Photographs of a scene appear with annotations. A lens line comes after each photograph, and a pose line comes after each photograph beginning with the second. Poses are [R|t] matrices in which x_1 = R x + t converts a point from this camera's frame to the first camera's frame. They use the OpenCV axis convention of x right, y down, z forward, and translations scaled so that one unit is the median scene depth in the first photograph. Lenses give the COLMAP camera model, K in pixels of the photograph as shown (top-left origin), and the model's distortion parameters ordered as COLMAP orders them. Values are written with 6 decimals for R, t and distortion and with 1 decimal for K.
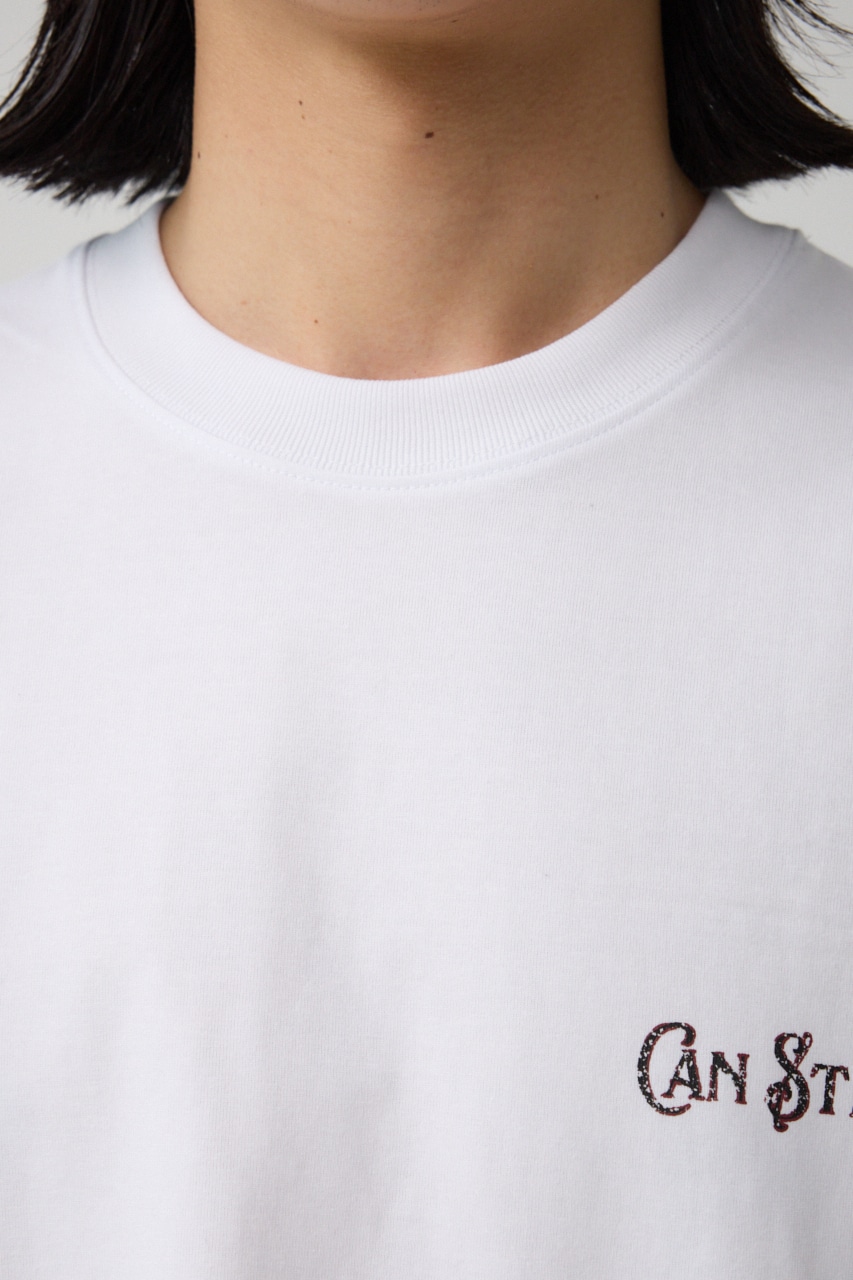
lens RADIAL K [[3190.4, 0, 404.9], [0, 3190.4, 695.0], [0, 0, 1]] dist [0.136050, 0.000000]
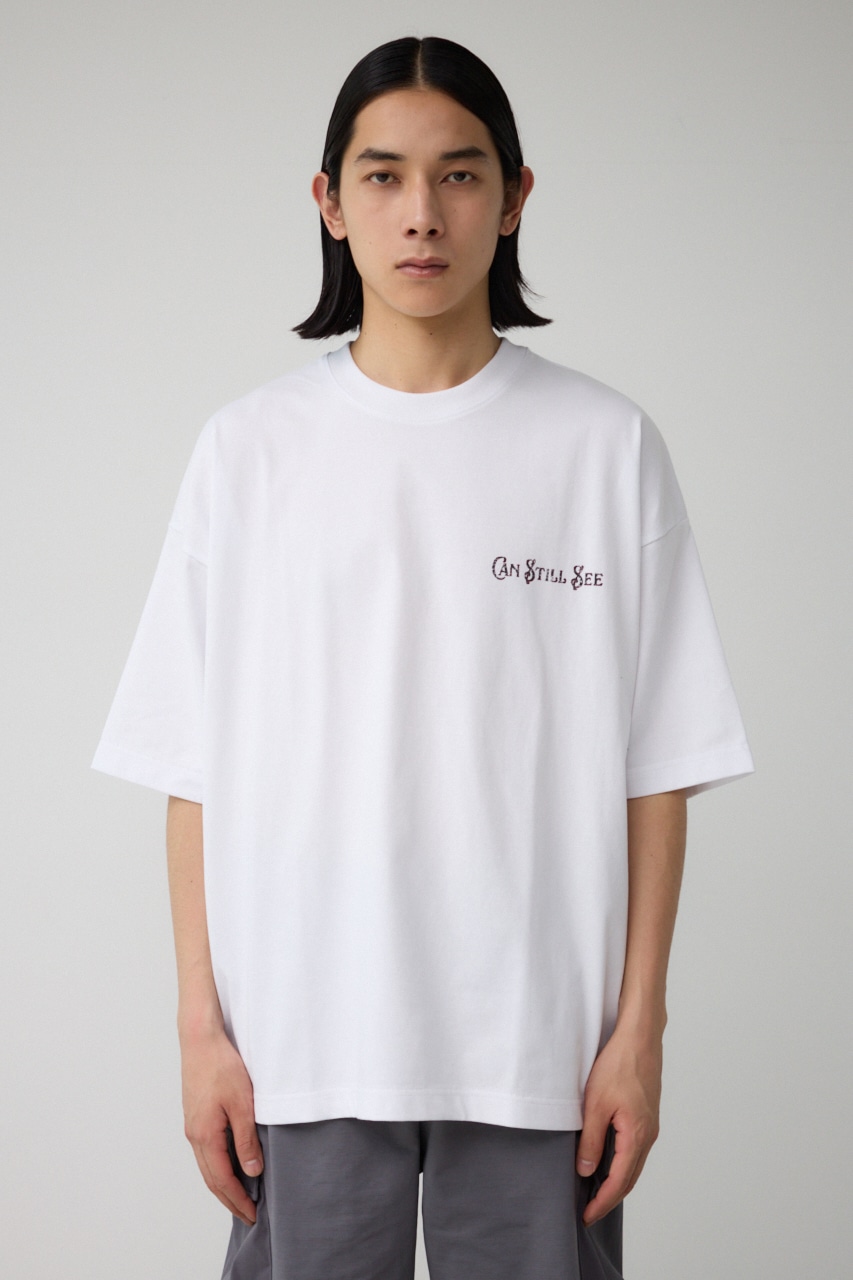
lens RADIAL K [[3190.4, 0, 423.7], [0, 3190.4, 639.0], [0, 0, 1]] dist [0.136050, 0.000000]
pose [[0.996167, -0.024233, 0.084049, -0.322227], [0.023531, 0.999680, 0.009324, 0.154768], [-0.084248, -0.007311, 0.996418, -2.732461]]
